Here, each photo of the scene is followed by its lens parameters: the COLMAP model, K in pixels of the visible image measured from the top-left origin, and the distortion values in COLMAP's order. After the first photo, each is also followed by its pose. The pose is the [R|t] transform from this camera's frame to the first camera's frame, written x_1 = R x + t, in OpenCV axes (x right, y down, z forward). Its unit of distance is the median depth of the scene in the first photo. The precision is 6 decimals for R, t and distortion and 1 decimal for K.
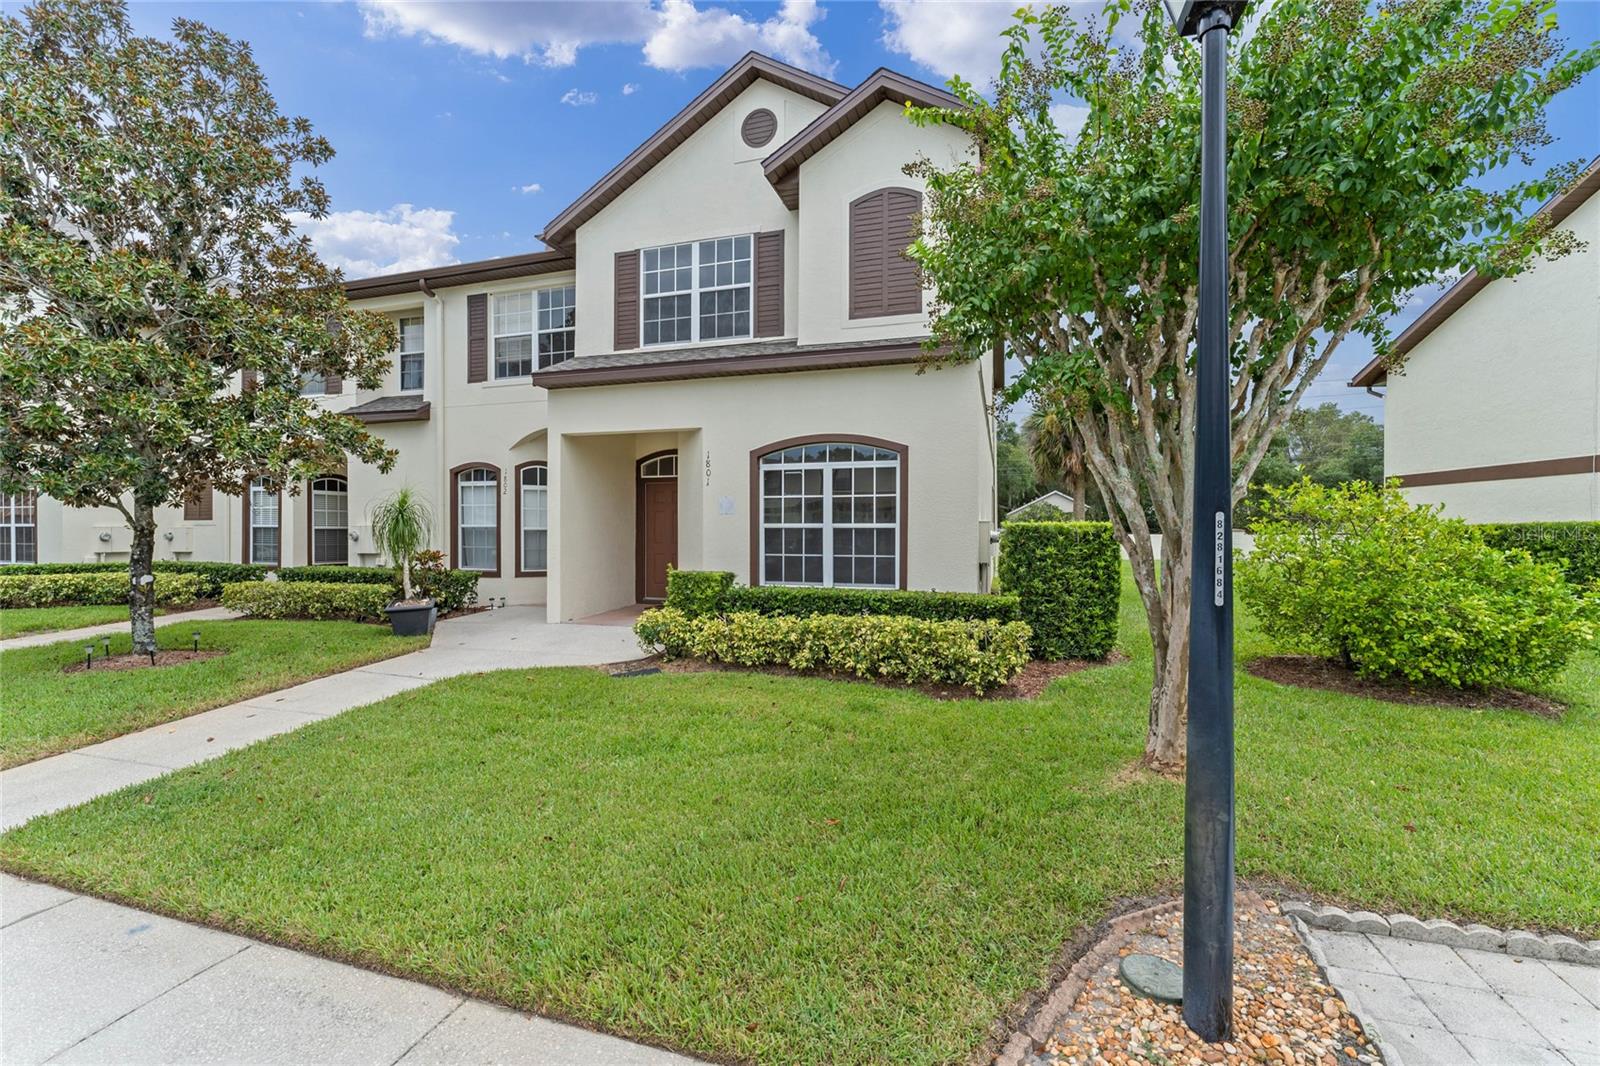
lens RADIAL K [[662.7, 0, 797.5], [0, 662.7, 526.4], [0, 0, 1]] dist [0.002005, 0.000087]
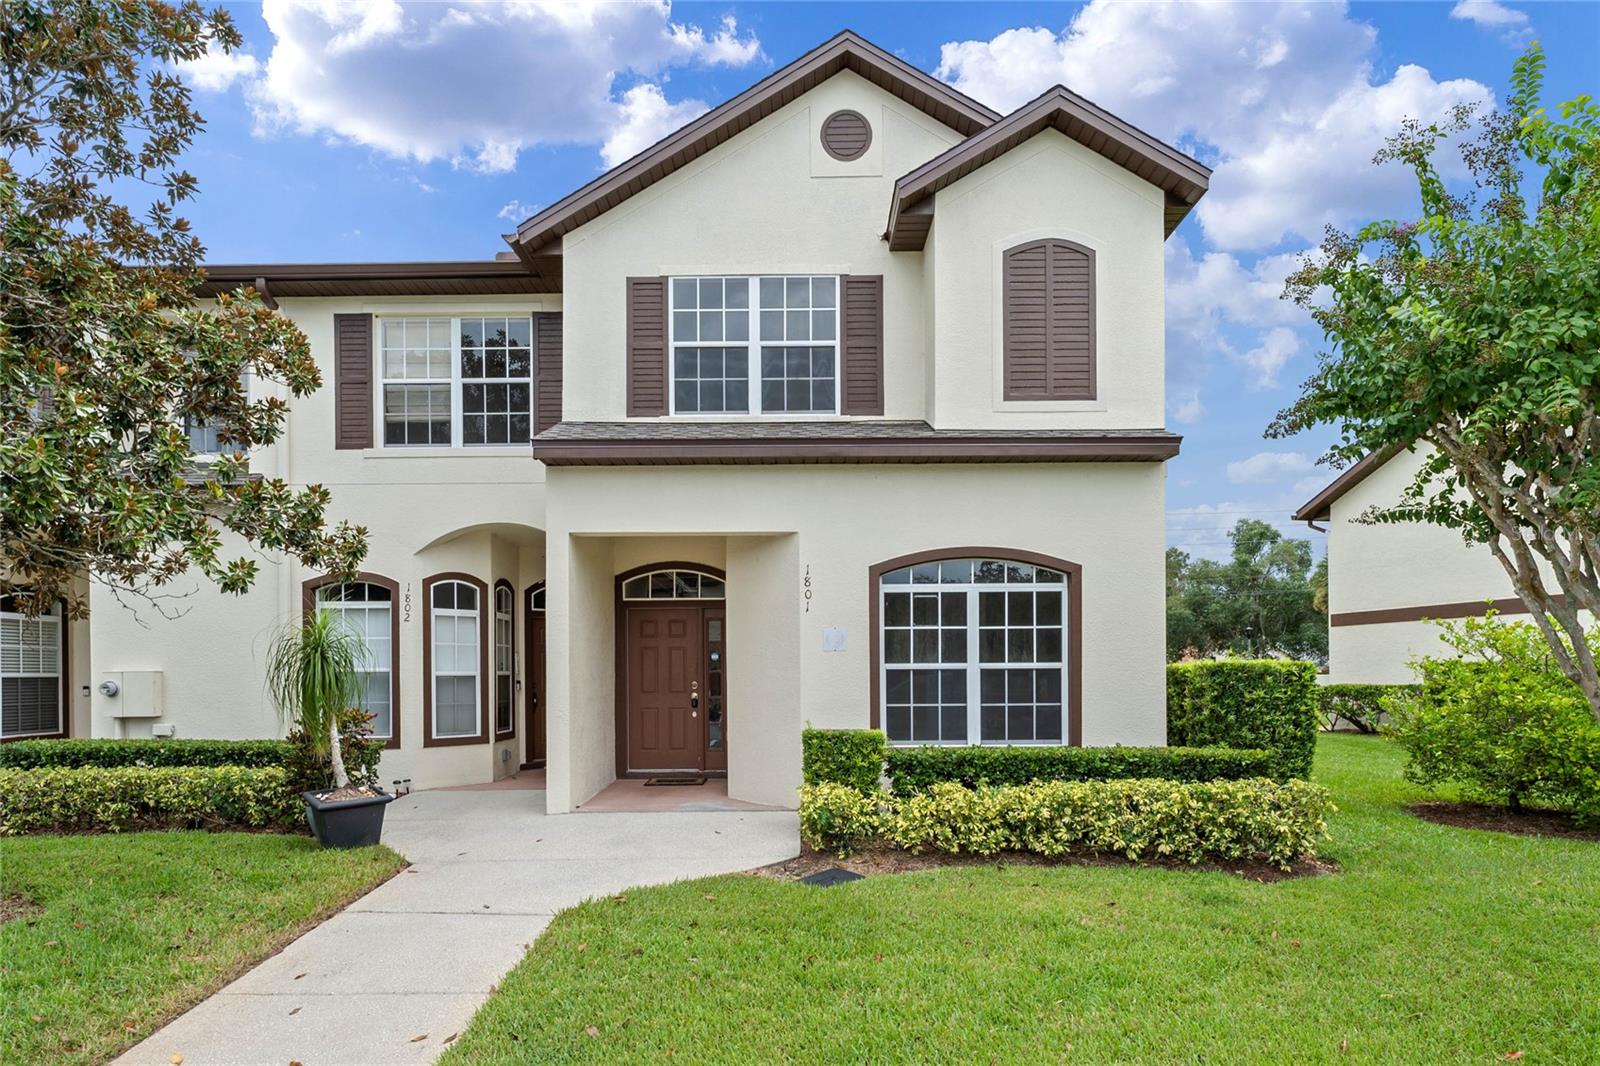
lens RADIAL K [[825.1, 0, 800.3], [0, 825.1, 662.6], [0, 0, 1]] dist [0.003324, 0.000336]
pose [[0.956230, -0.004211, 0.292585, -0.383980], [0.006549, 0.999954, -0.007012, 0.000434], [-0.292542, 0.008622, 0.956214, 0.128432]]
